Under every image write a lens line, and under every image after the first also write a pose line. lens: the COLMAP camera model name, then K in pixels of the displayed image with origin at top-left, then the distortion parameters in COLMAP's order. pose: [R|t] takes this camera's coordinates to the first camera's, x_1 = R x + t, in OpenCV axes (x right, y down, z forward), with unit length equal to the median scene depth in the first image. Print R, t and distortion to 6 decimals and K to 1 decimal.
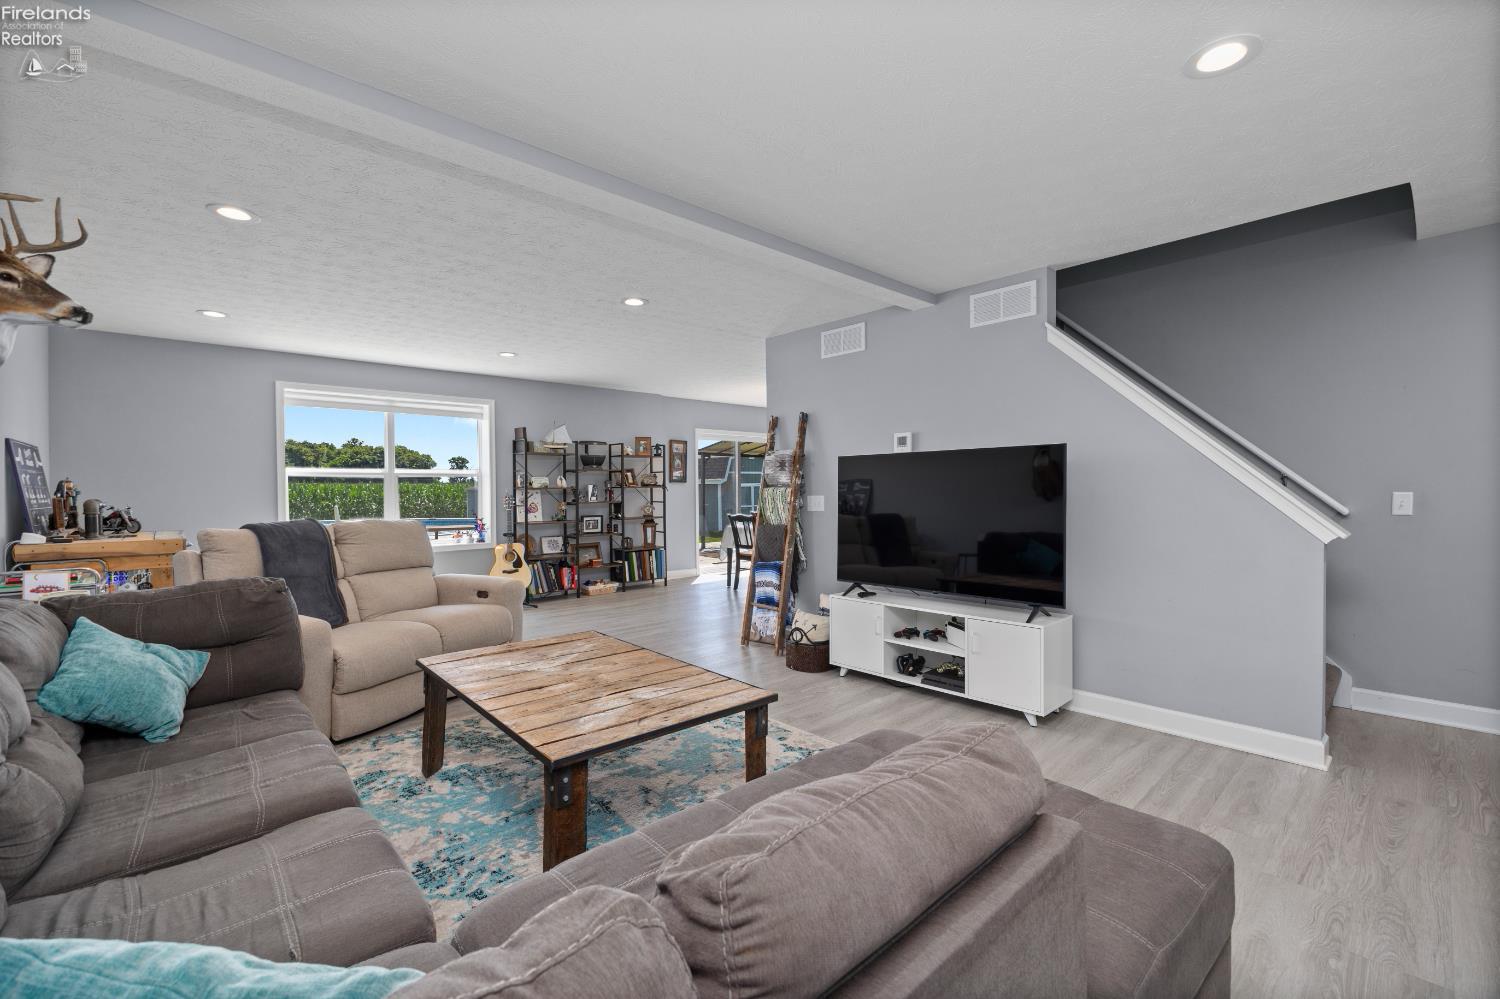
lens RADIAL K [[624.7, 0, 750.0], [0, 624.7, 499.5], [0, 0, 1]] dist [-0.024777, 0.000092]
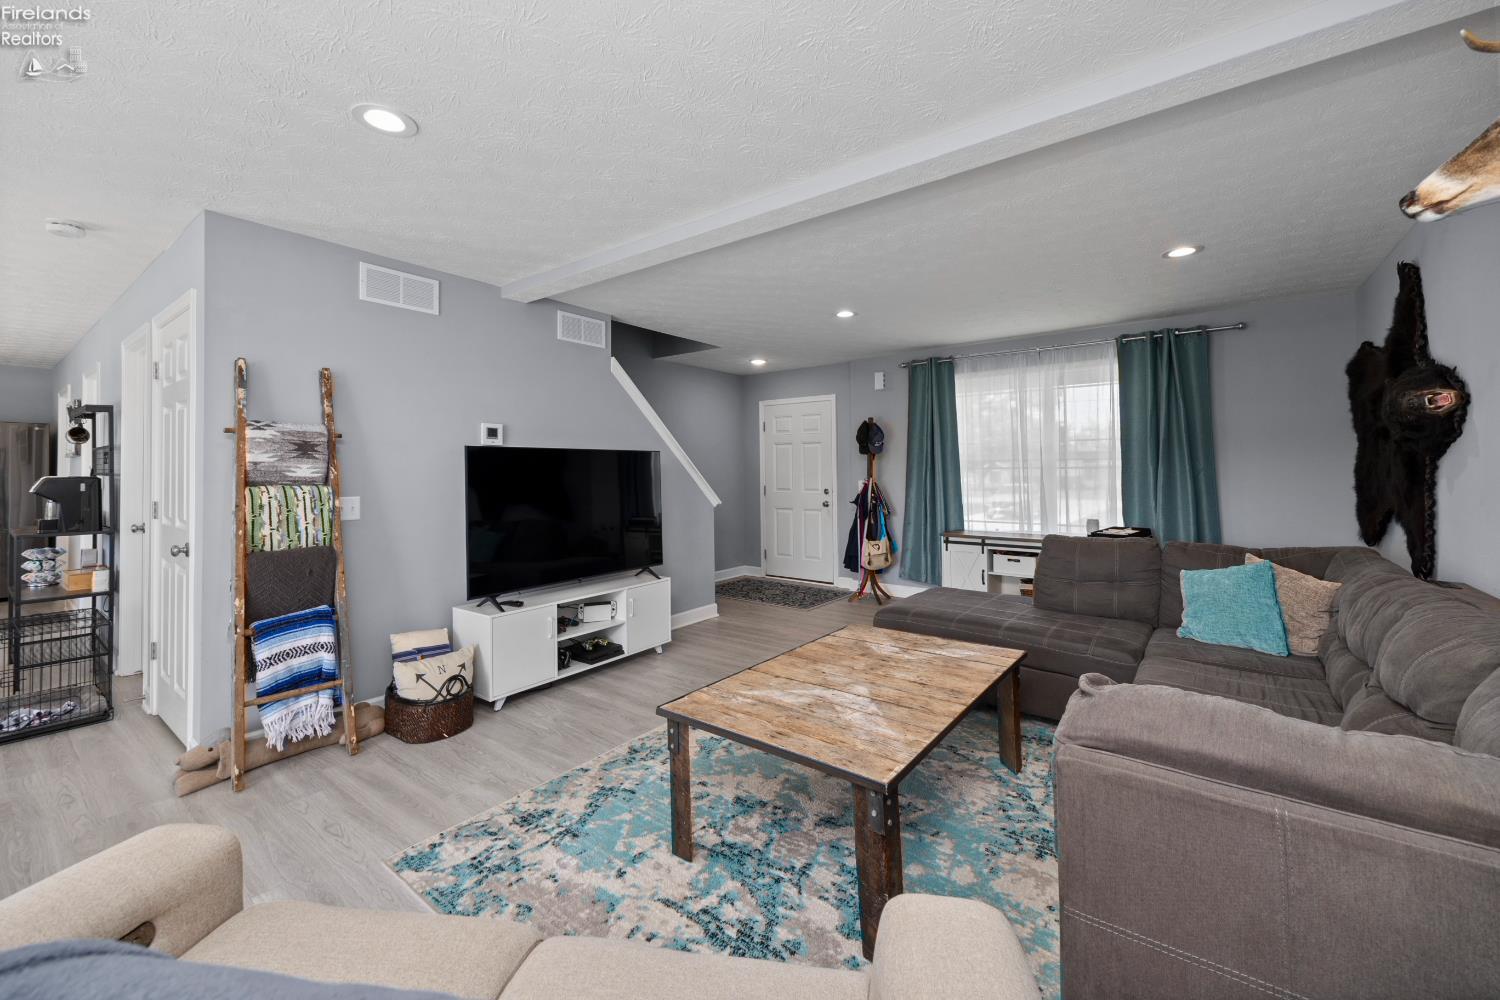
lens RADIAL K [[597.4, 0, 754.2], [0, 597.4, 462.9], [0, 0, 1]] dist [0.002021, 0.000057]
pose [[-0.179213, 0.022665, 0.983549, -0.801346], [0.022332, 0.999571, -0.018965, -0.027960], [-0.983557, 0.018566, -0.179643, 0.906443]]
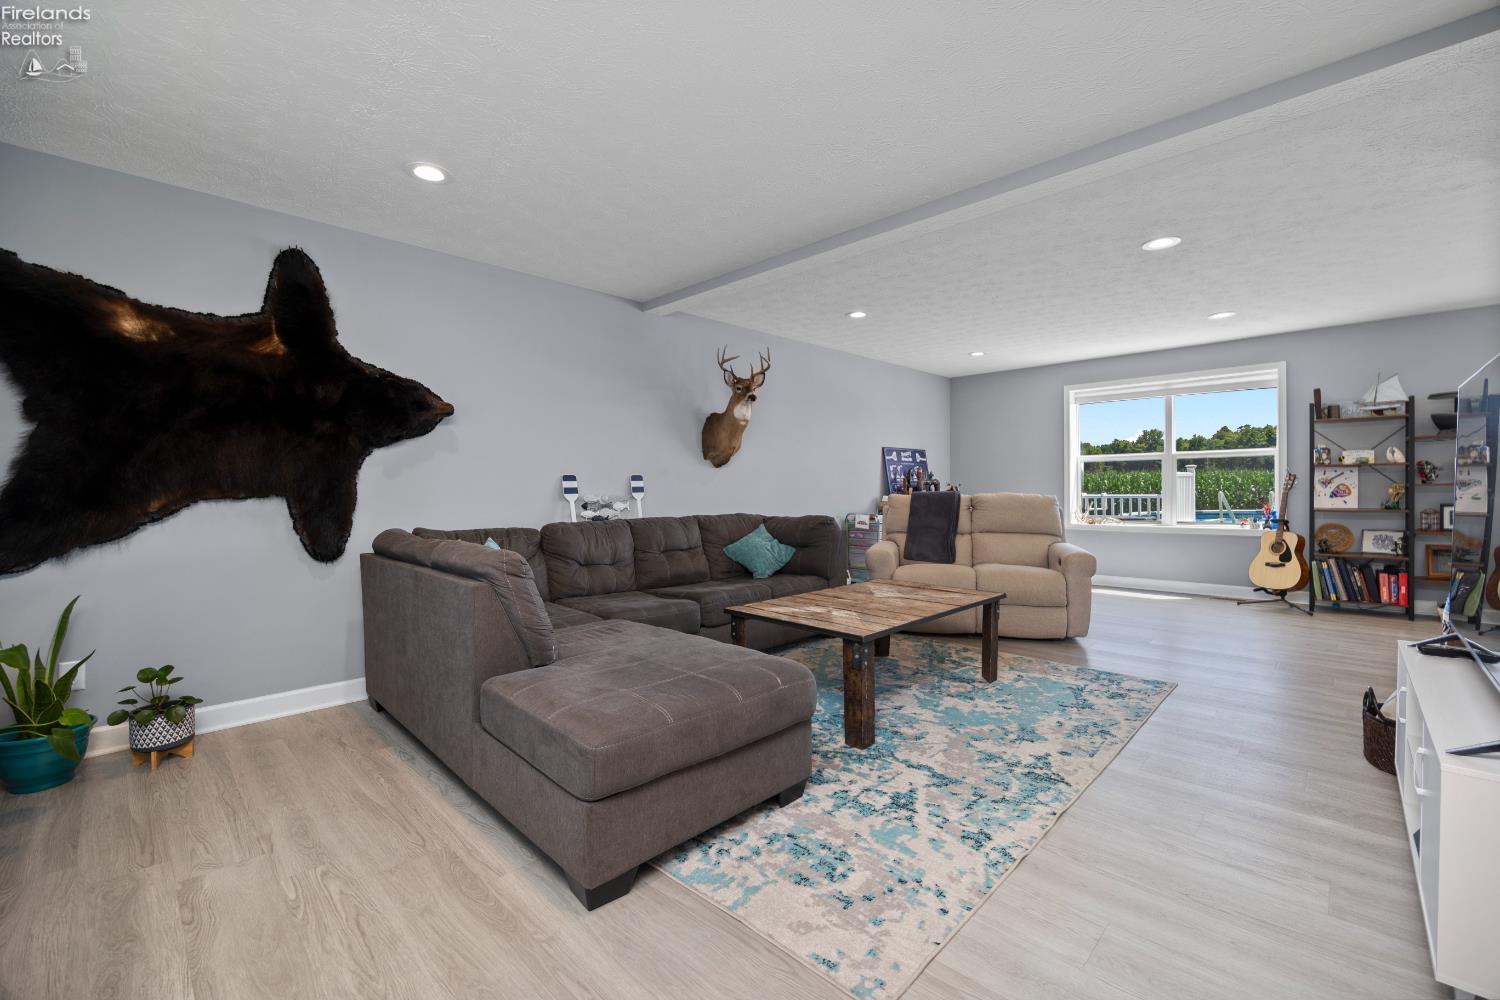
lens RADIAL K [[624.7, 0, 750.0], [0, 624.7, 500.0], [0, 0, 1]] dist [-0.024777, 0.000092]
pose [[0.048213, 0.024766, -0.998530, 0.724286], [-0.004668, 0.999687, 0.024569, 0.019593], [0.998826, 0.003477, 0.048313, 0.450439]]
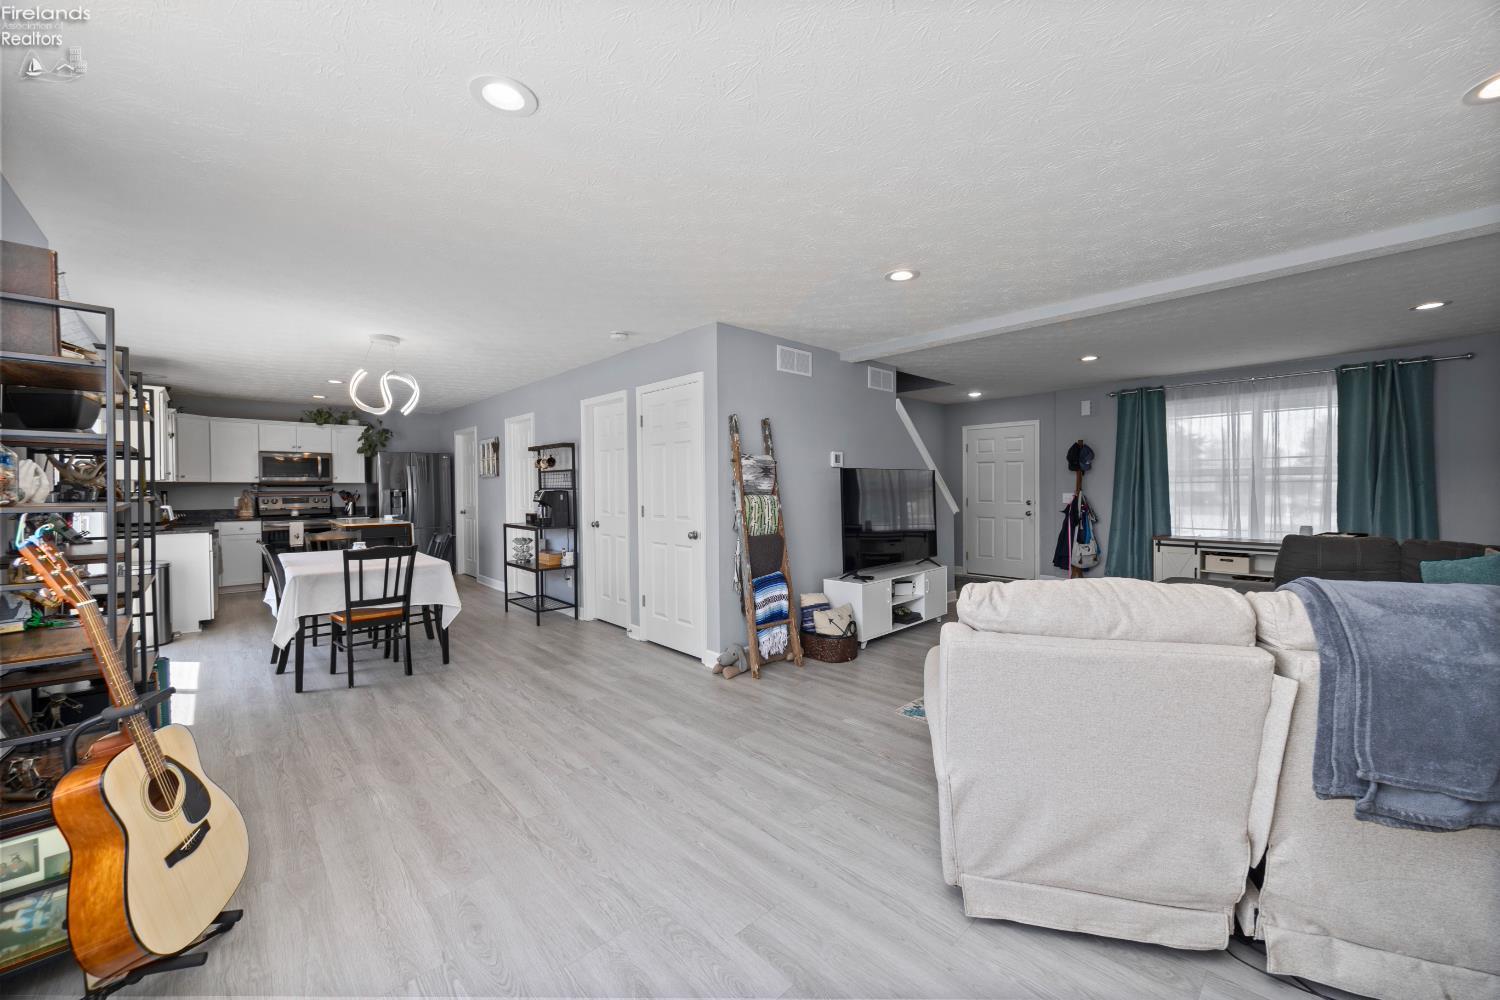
lens RADIAL K [[573.7, 0, 750.0], [0, 573.7, 500.0], [0, 0, 1]] dist [-0.000107, -0.000382]
pose [[-0.010880, -0.013246, 0.999853, -1.095884], [0.024228, 0.999615, 0.013507, -0.032438], [-0.999647, 0.024371, -0.010555, 1.388464]]
